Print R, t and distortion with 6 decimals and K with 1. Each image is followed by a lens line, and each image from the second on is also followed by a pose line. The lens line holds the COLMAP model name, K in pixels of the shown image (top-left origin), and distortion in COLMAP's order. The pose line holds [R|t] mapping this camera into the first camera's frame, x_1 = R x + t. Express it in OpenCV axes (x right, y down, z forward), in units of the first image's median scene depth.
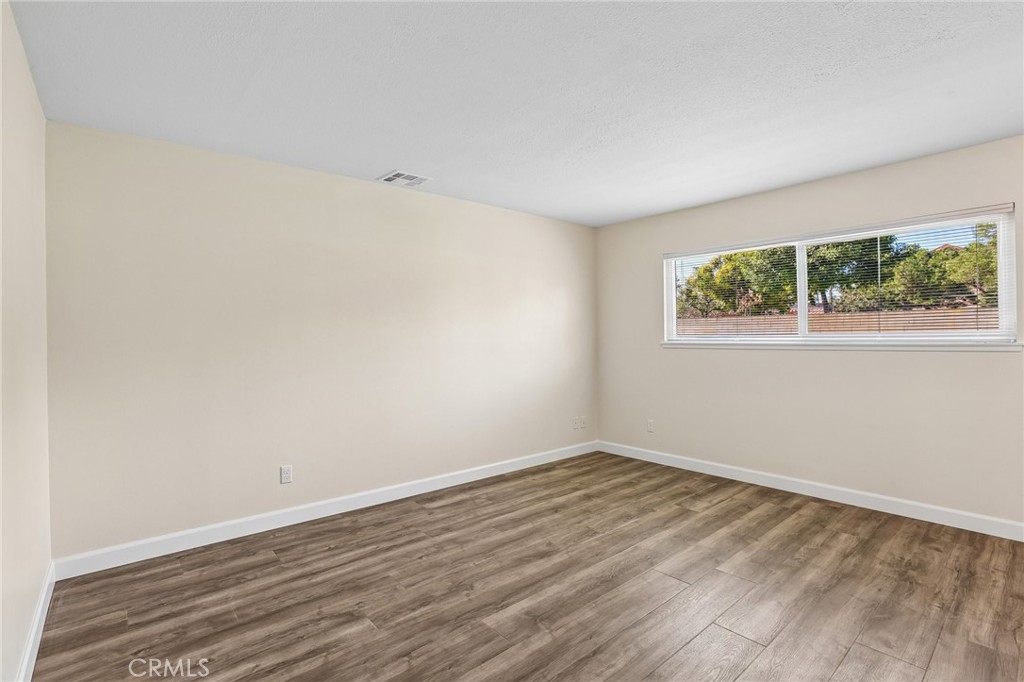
lens RADIAL K [[469.4, 0, 505.2], [0, 469.4, 339.3], [0, 0, 1]] dist [-0.043462, 0.009562]
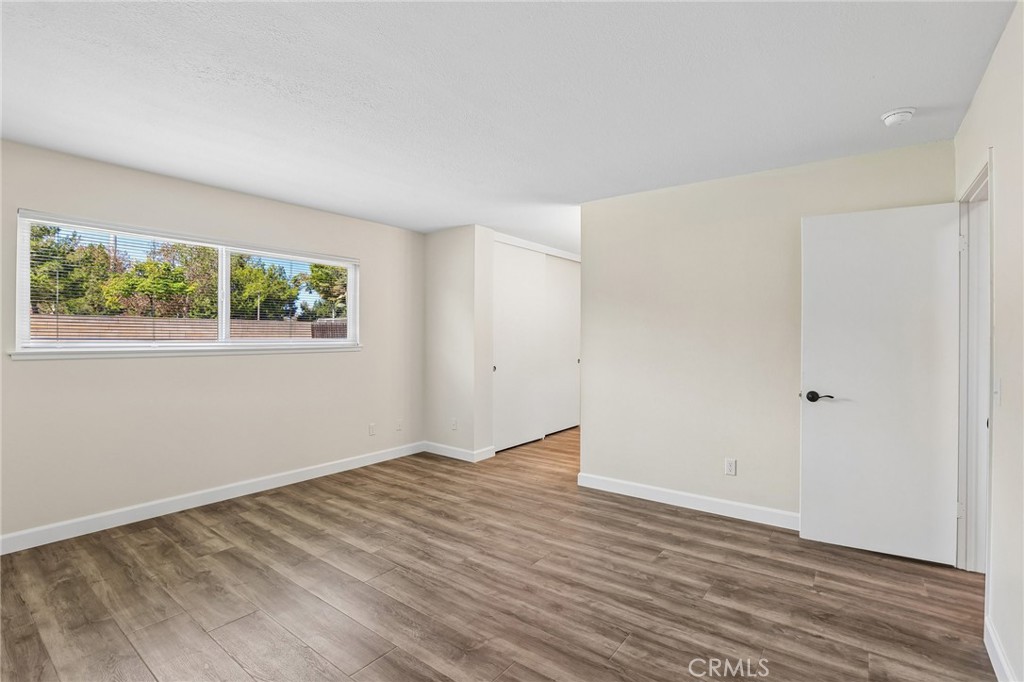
lens RADIAL K [[469.4, 0, 506.9], [0, 469.4, 340.2], [0, 0, 1]] dist [-0.043462, 0.009562]
pose [[-0.204211, 0.004769, 0.978915, -0.535710], [0.007548, 0.999966, -0.003297, -0.002067], [-0.978898, 0.006716, -0.204240, 0.703283]]
